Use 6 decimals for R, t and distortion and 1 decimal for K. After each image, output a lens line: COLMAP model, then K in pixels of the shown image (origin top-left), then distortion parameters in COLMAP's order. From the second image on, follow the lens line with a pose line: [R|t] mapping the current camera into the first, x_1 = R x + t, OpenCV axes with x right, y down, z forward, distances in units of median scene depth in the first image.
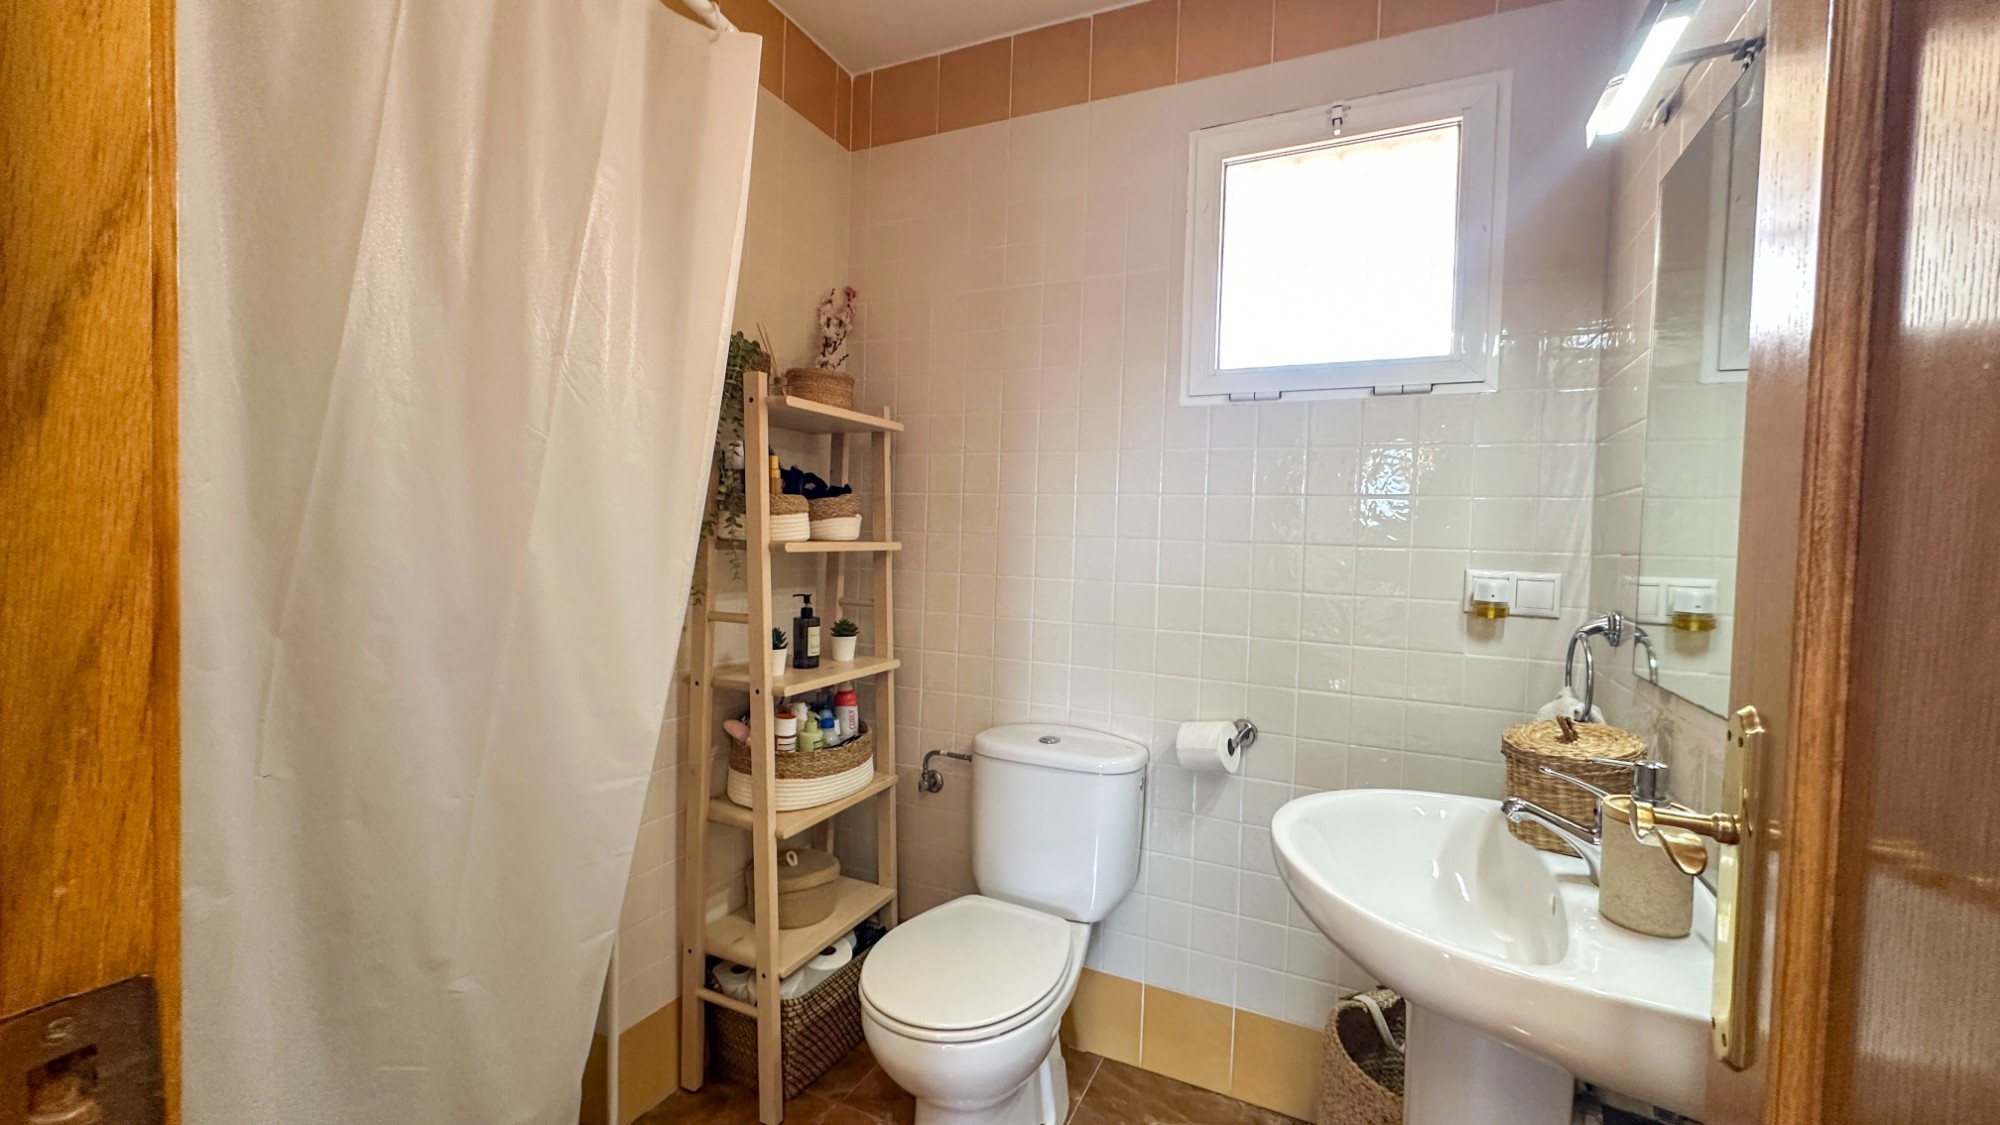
lens RADIAL K [[798.0, 0, 1000.9], [0, 798.0, 557.0], [0, 0, 1]] dist [-0.001580, 0.000477]
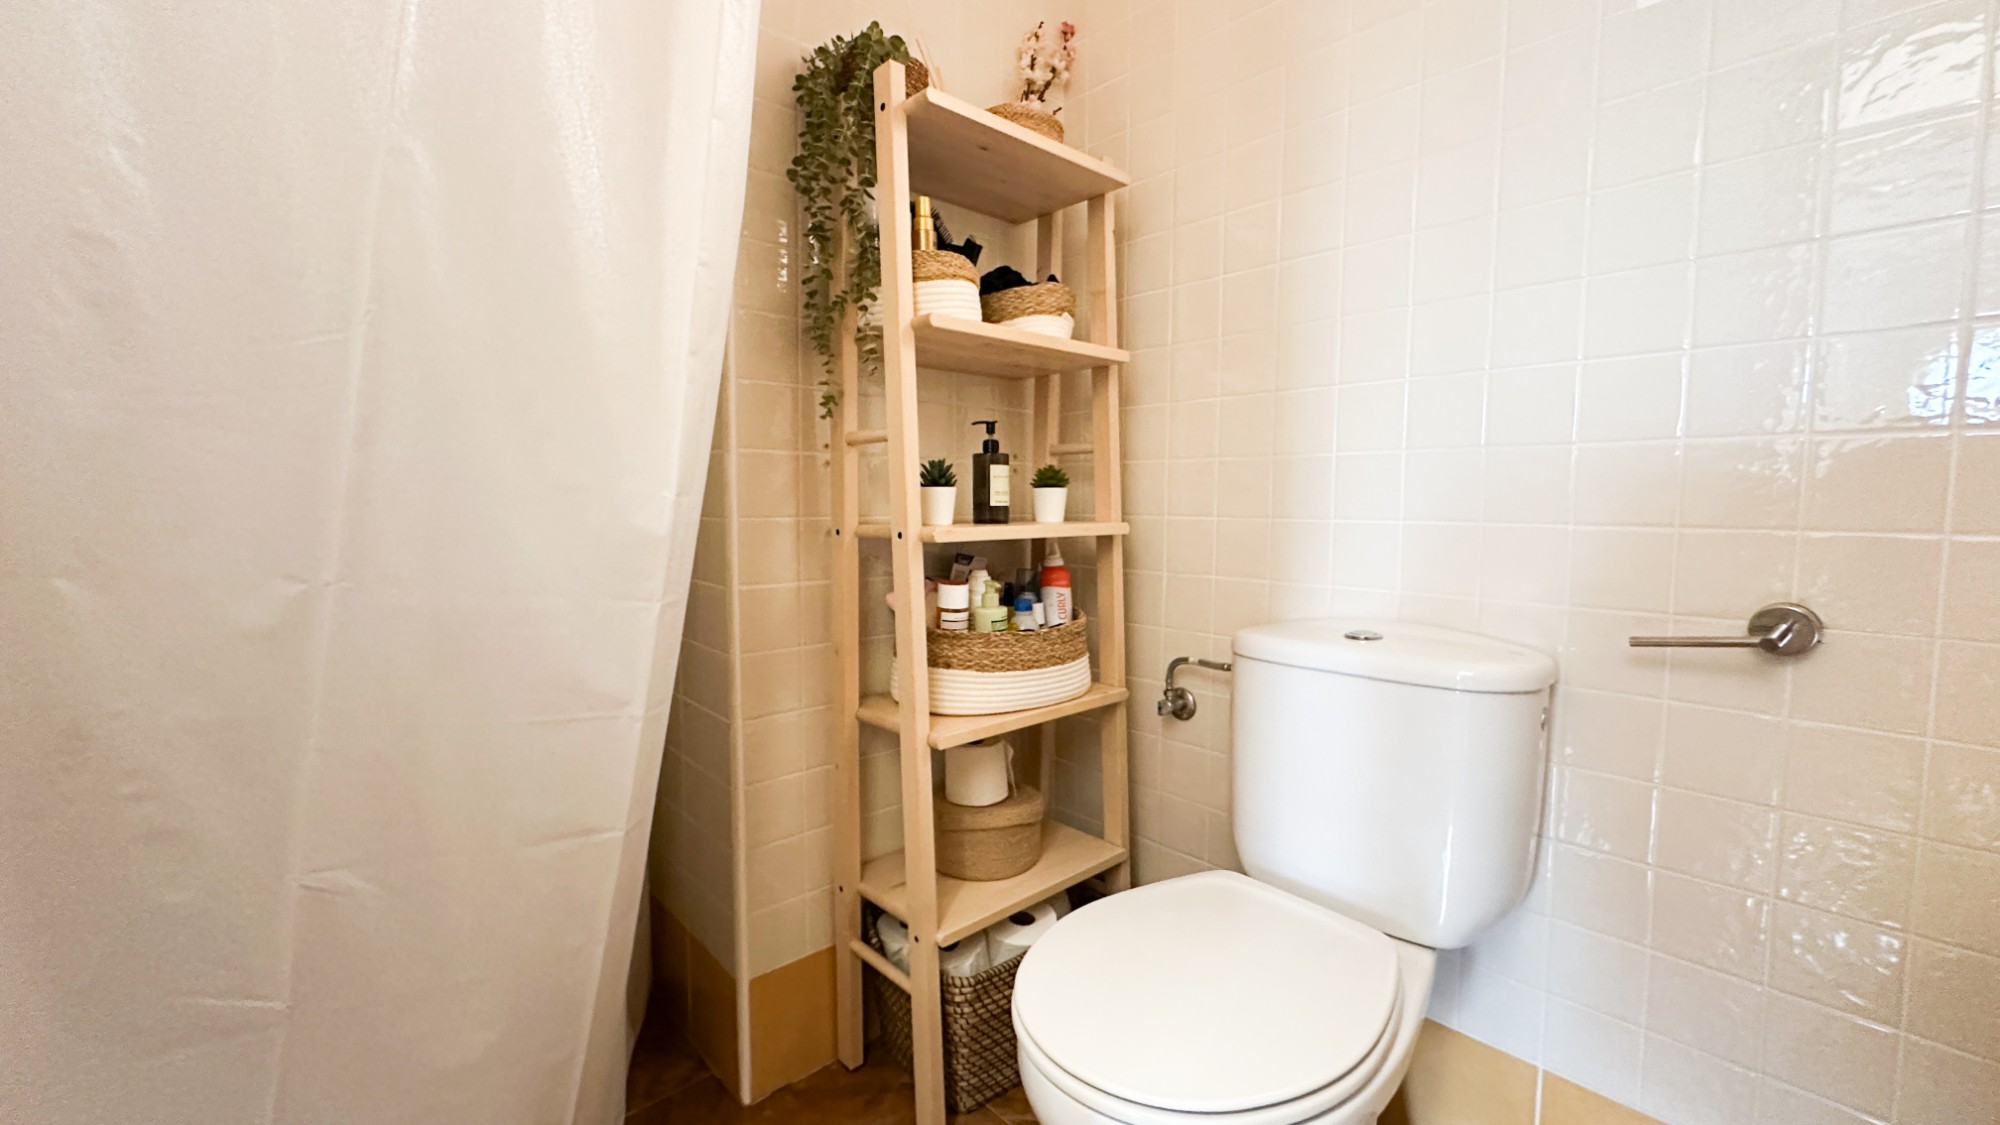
lens RADIAL K [[798.0, 0, 1000.9], [0, 798.0, 557.0], [0, 0, 1]] dist [-0.001580, 0.000477]
pose [[0.927413, 0.001944, -0.374033, 0.033061], [0.010684, 0.999441, 0.031684, 0.148565], [0.373885, -0.033381, 0.926874, 0.344518]]
